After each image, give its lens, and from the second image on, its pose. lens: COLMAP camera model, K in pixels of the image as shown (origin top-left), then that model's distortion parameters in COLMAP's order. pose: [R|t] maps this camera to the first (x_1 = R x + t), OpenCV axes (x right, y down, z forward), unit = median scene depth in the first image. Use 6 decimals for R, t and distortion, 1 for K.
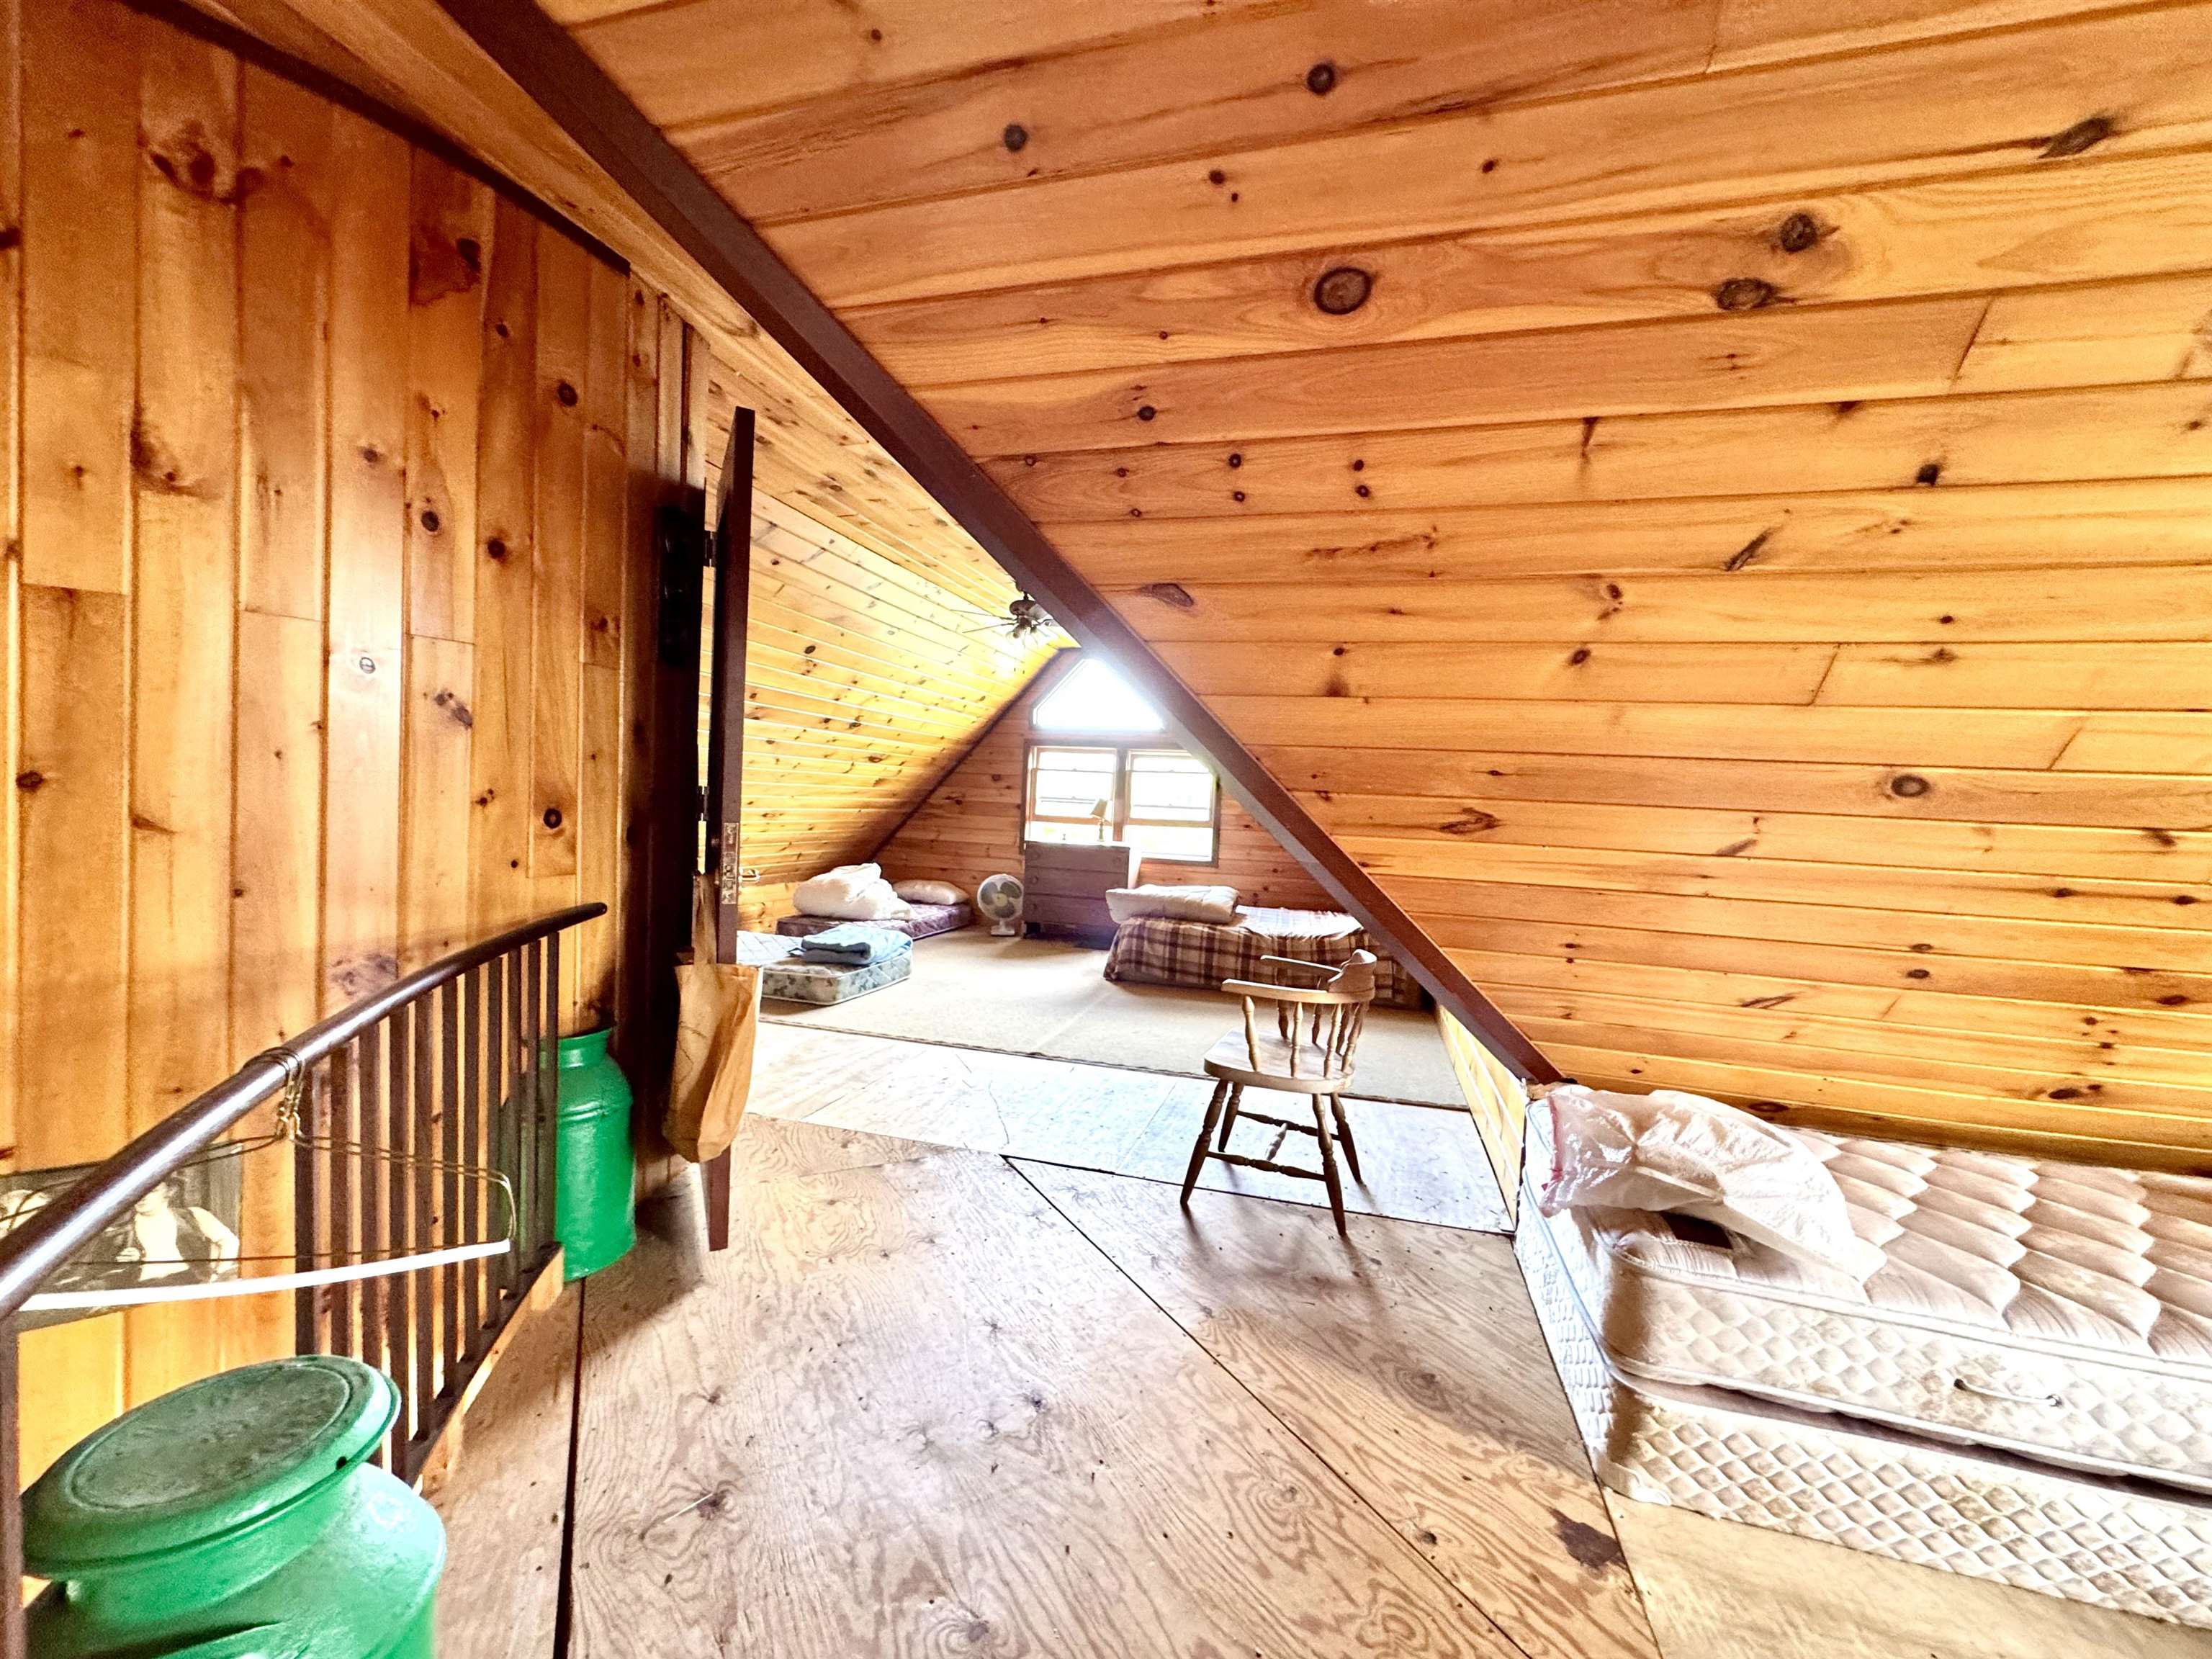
lens RADIAL K [[885.4, 0, 1111.6], [0, 885.4, 827.3], [0, 0, 1]] dist [-0.000676, -0.000140]
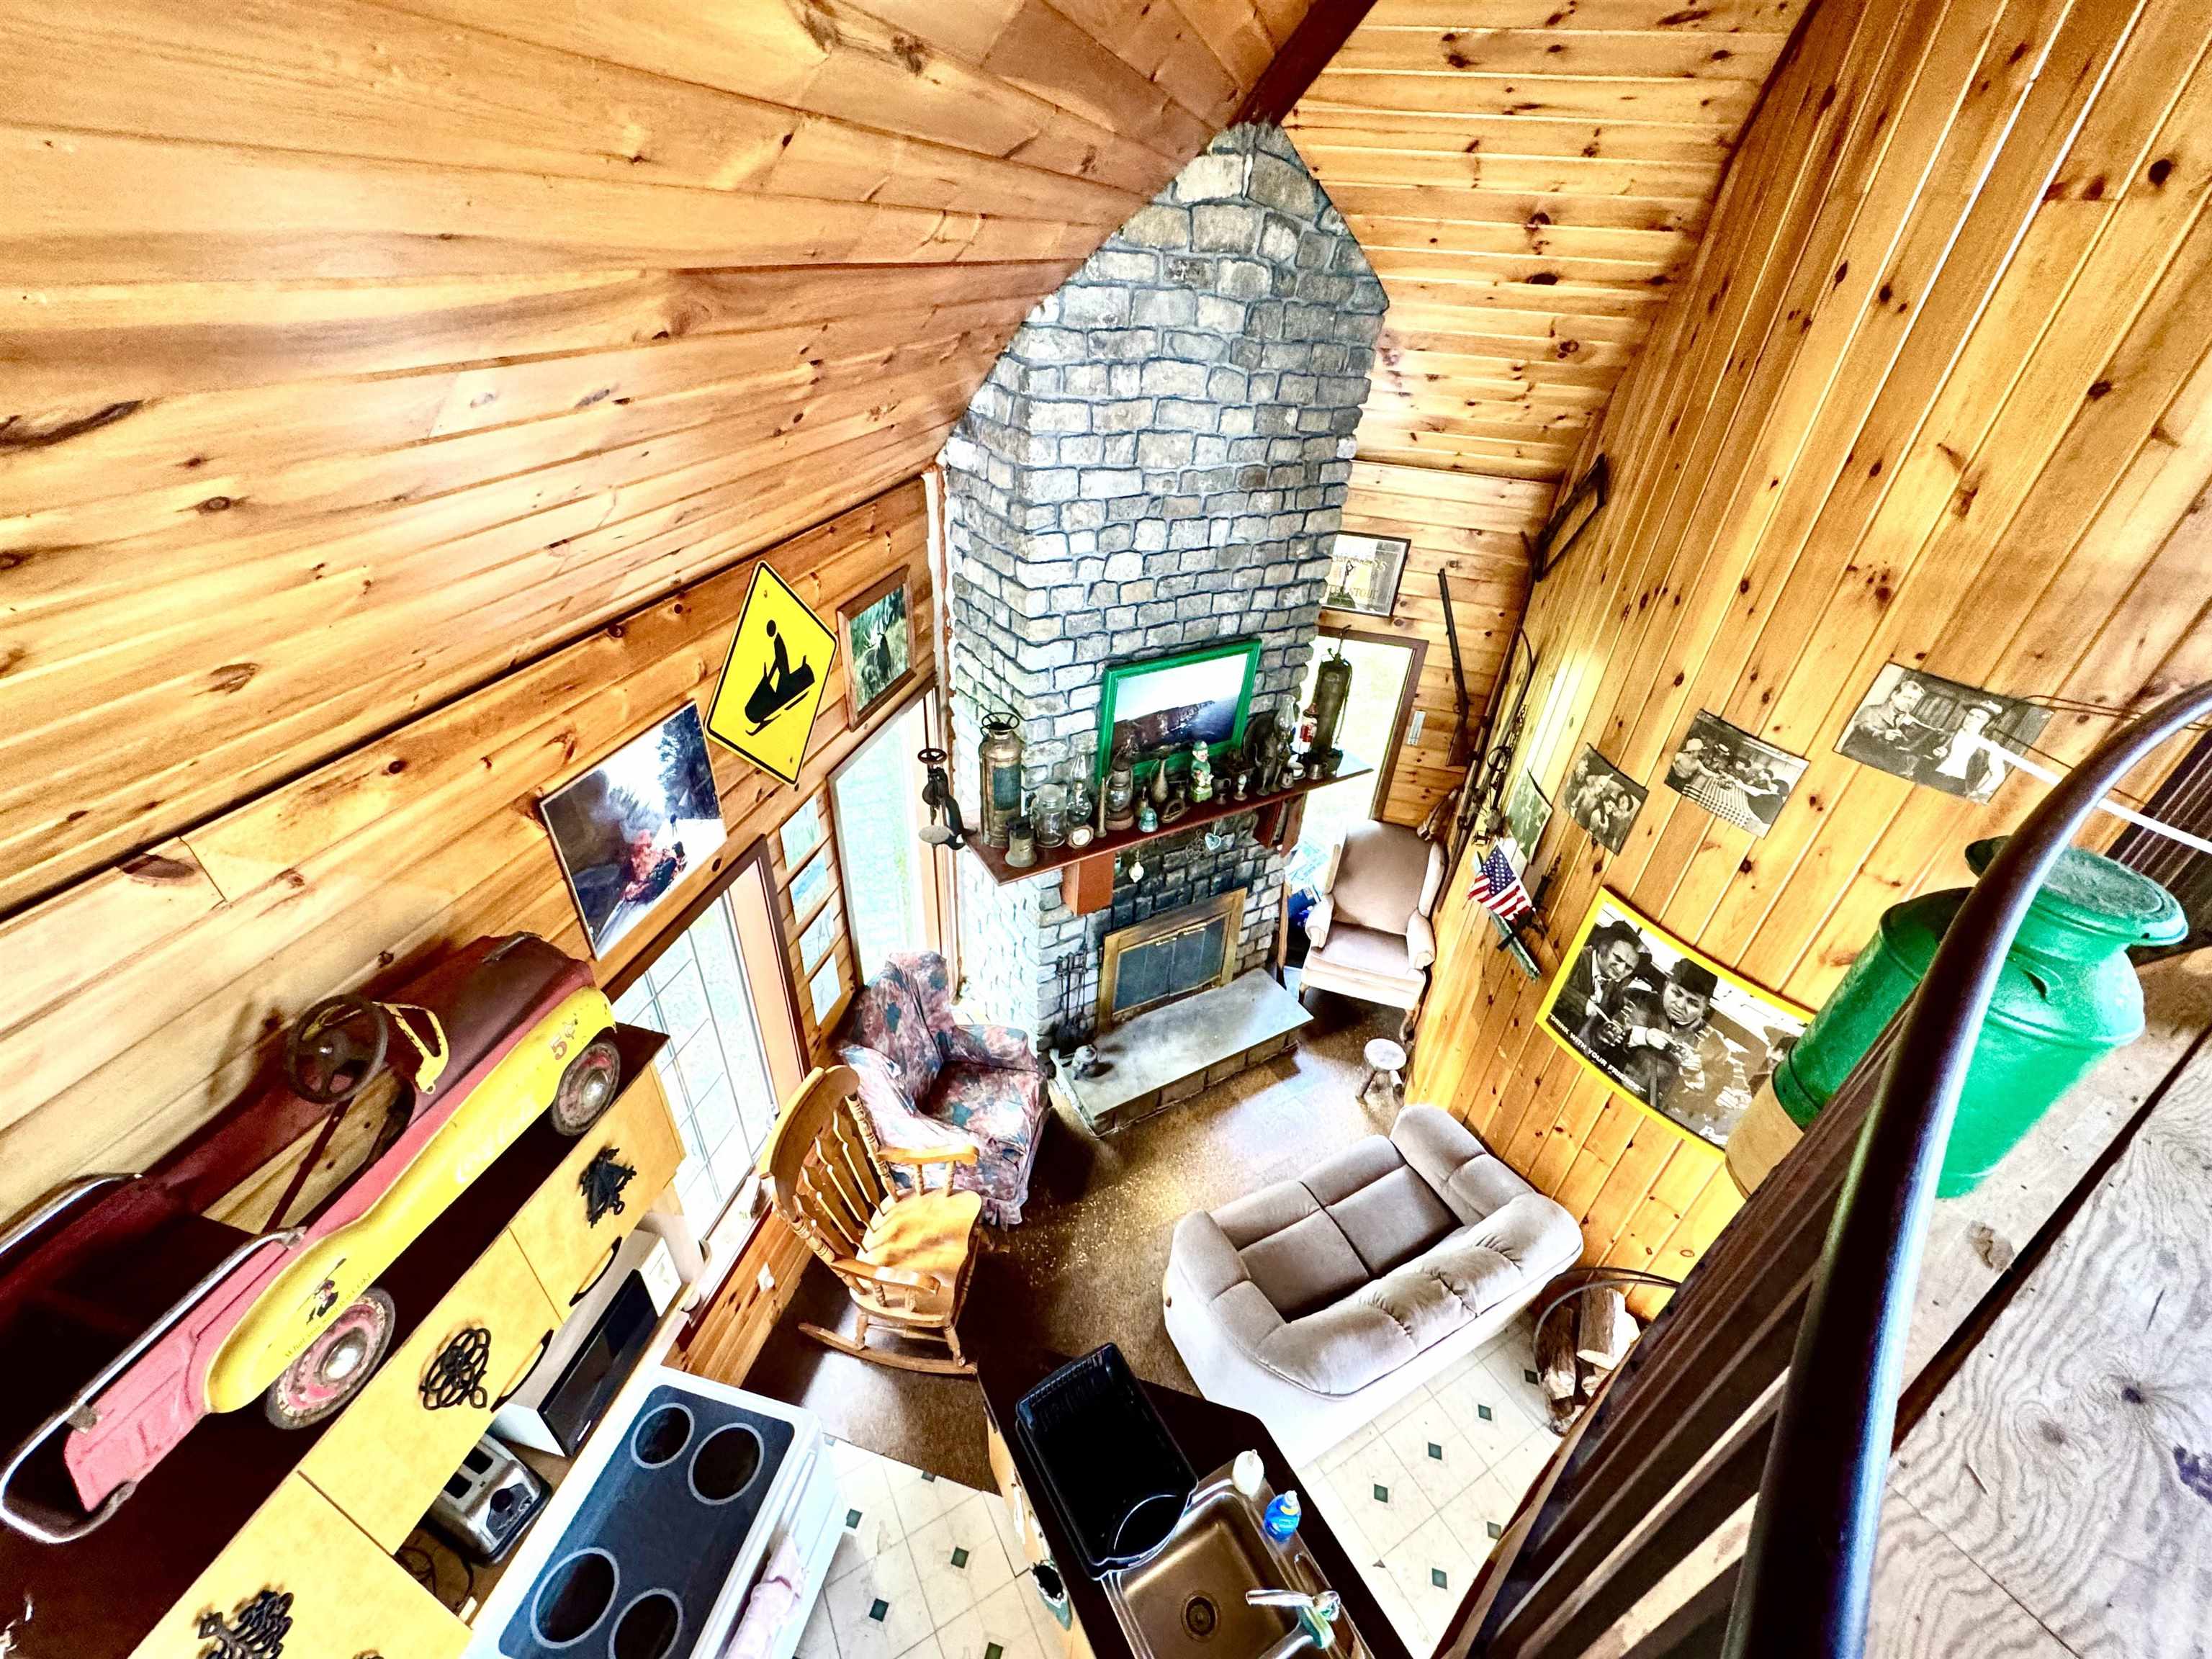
lens RADIAL K [[881.3, 0, 1104.7], [0, 881.3, 827.6], [0, 0, 1]] dist [-0.001707, -0.000029]
pose [[0.035977, 0.523816, -0.851071, 0.121922], [-0.084802, 0.850151, 0.519665, -0.041015], [0.995748, 0.053477, 0.075007, -0.406115]]
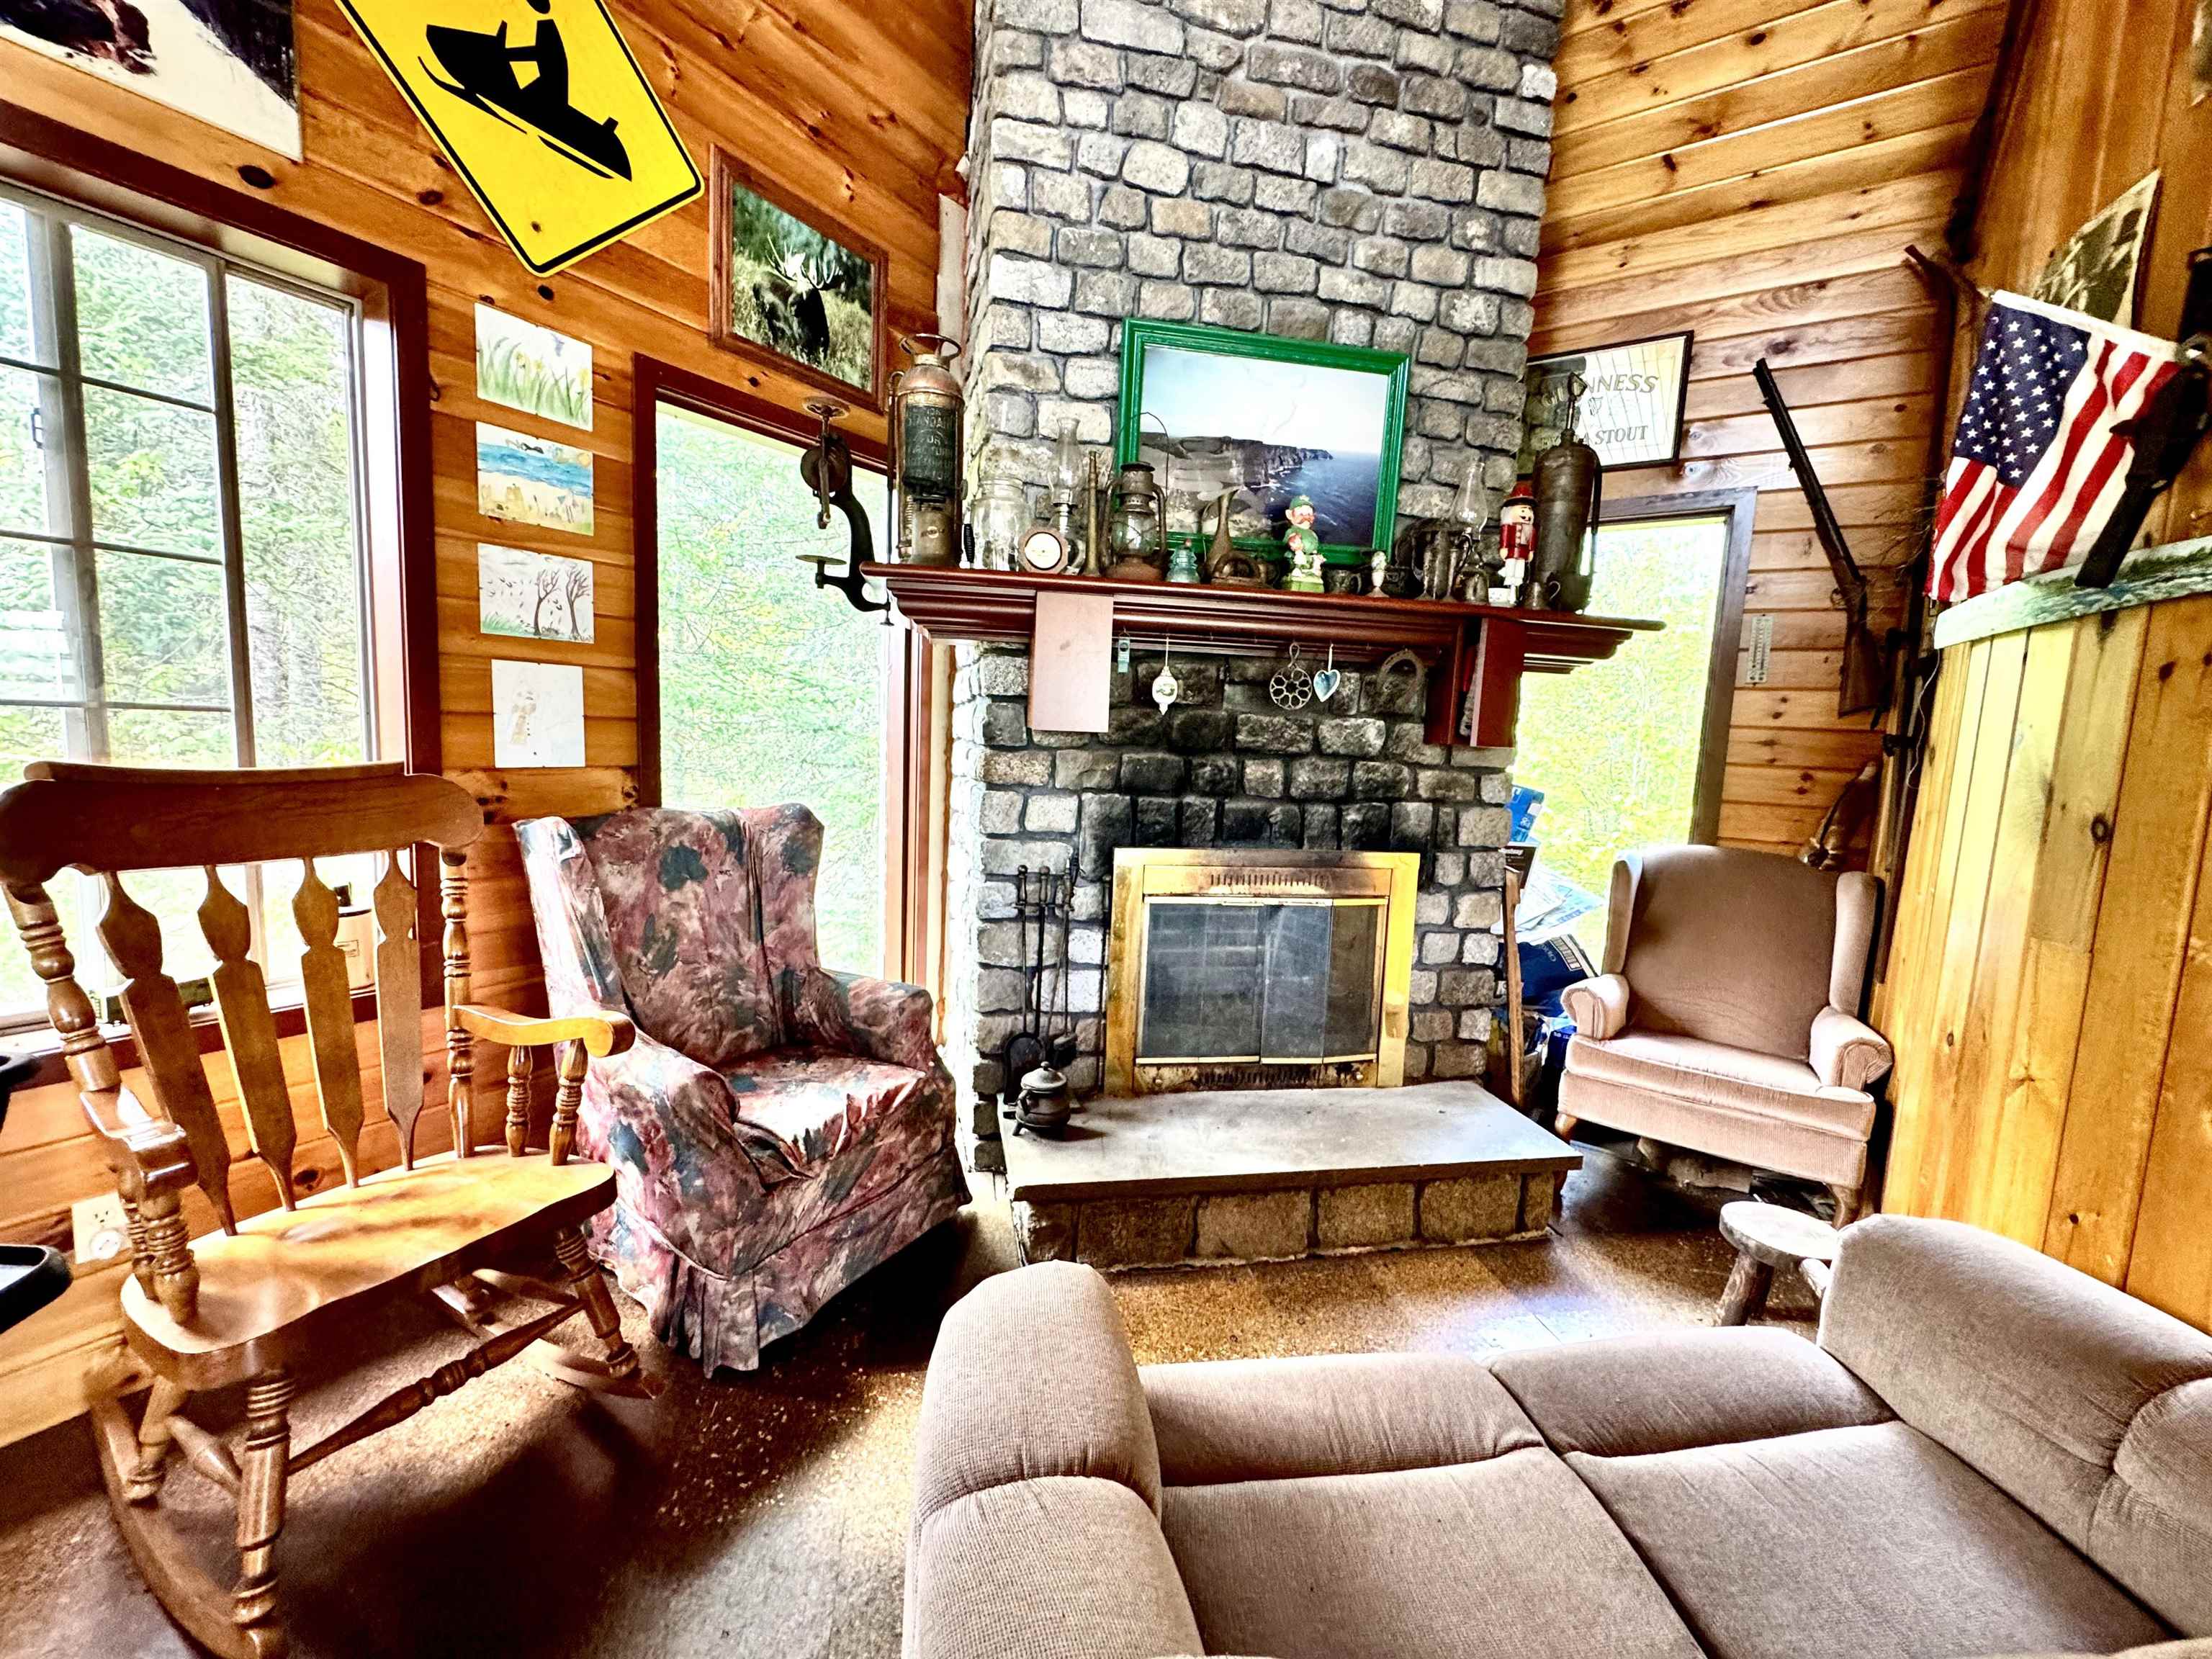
lens RADIAL K [[881.6, 0, 1102.9], [0, 881.6, 820.7], [0, 0, 1]] dist [0.000191, -0.000287]
pose [[-0.298628, 0.051008, -0.953005, -0.536275], [-0.085417, 0.993135, 0.079922, 1.324858], [0.950539, 0.105270, -0.292221, 0.151522]]
